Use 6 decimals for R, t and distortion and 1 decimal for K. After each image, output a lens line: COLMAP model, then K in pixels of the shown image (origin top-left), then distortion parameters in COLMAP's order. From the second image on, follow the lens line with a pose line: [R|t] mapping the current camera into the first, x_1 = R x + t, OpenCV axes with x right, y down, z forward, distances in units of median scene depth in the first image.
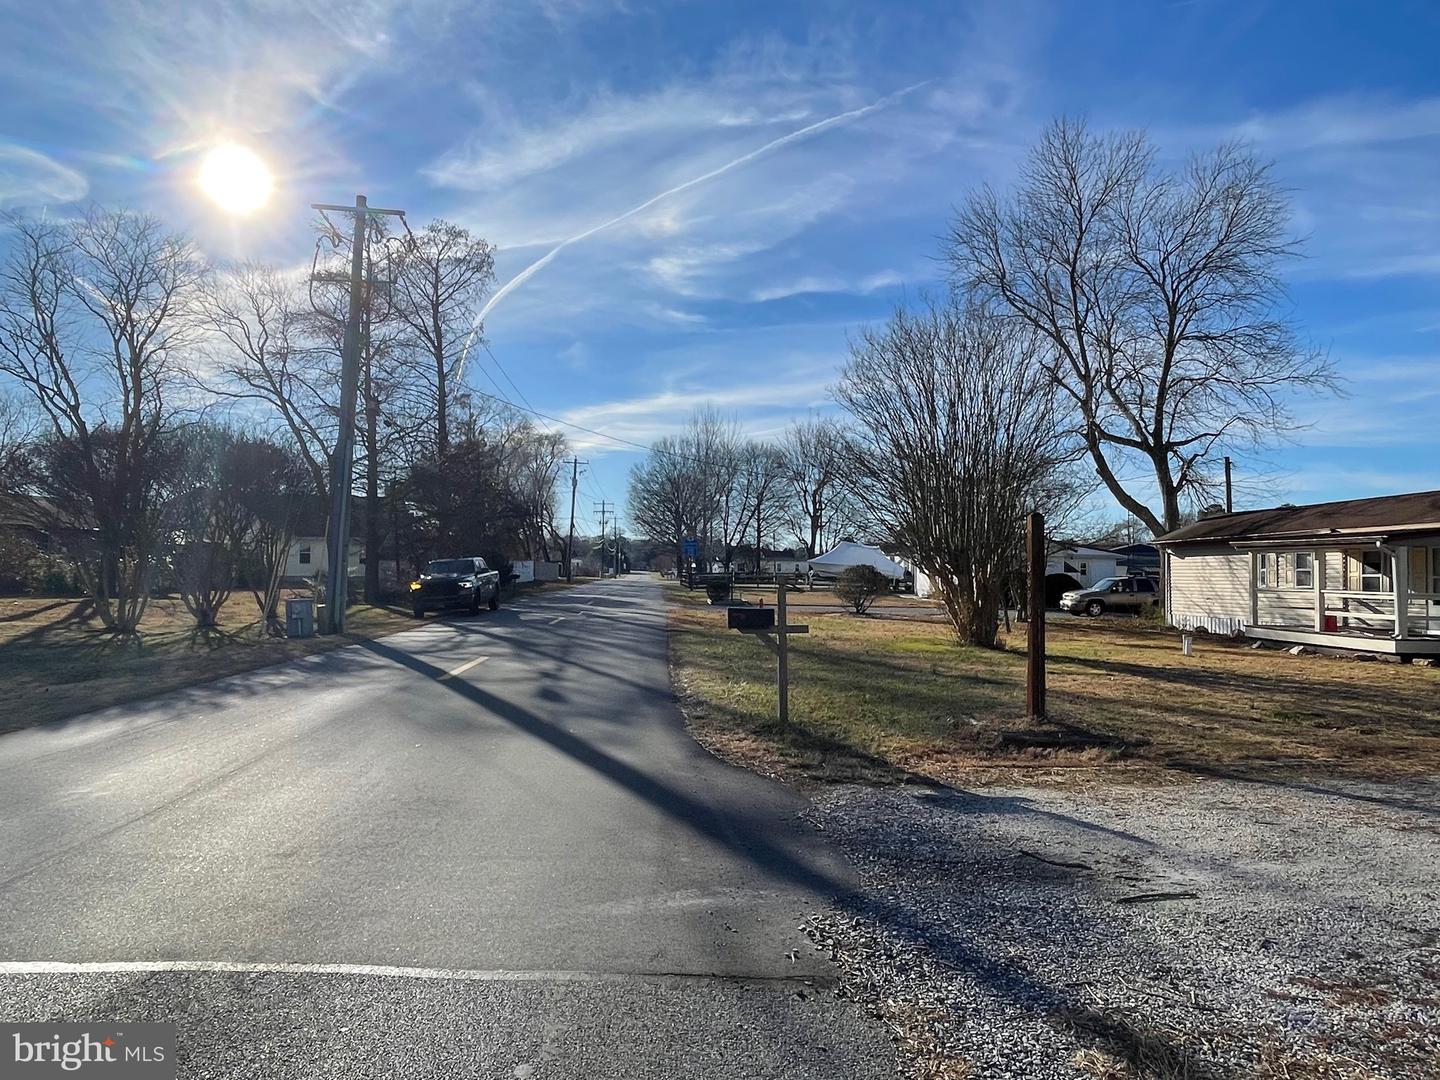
lens RADIAL K [[949.1, 0, 700.2], [0, 949.1, 543.4], [0, 0, 1]] dist [-0.004283, -0.009046]
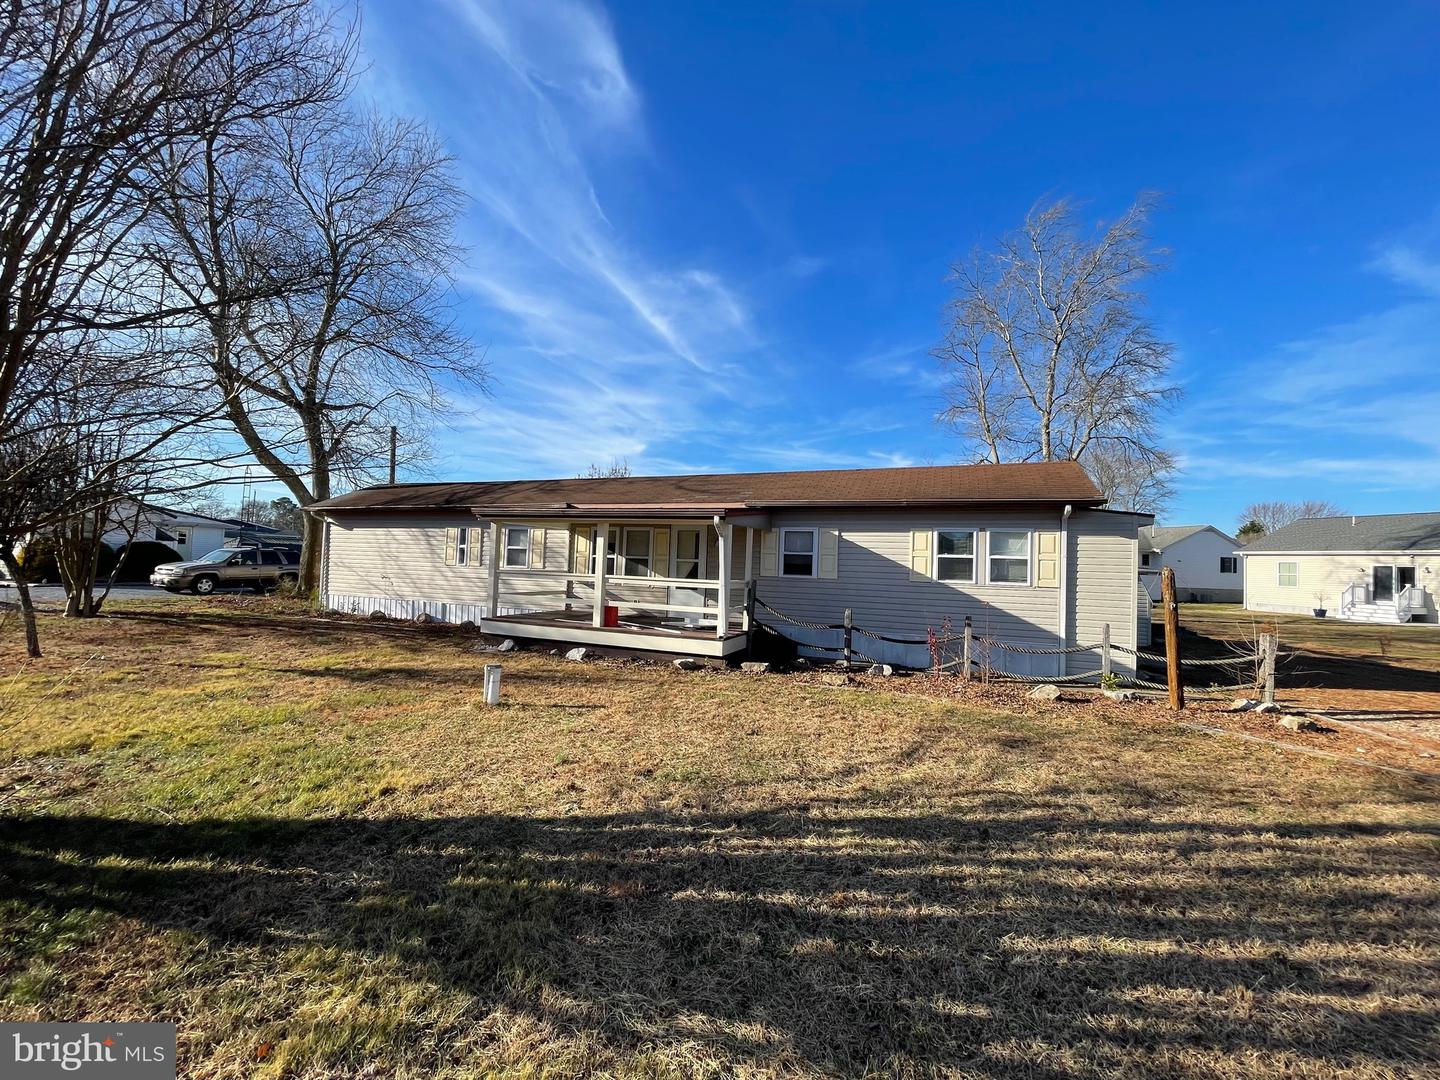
lens RADIAL K [[585.2, 0, 721.3], [0, 585.2, 538.4], [0, 0, 1]] dist [-0.001158, -0.000928]
pose [[0.408535, 0.044359, 0.911664, 0.230252], [-0.058090, 0.998057, -0.022531, 0.022852], [-0.910892, -0.043754, 0.410318, 0.660547]]
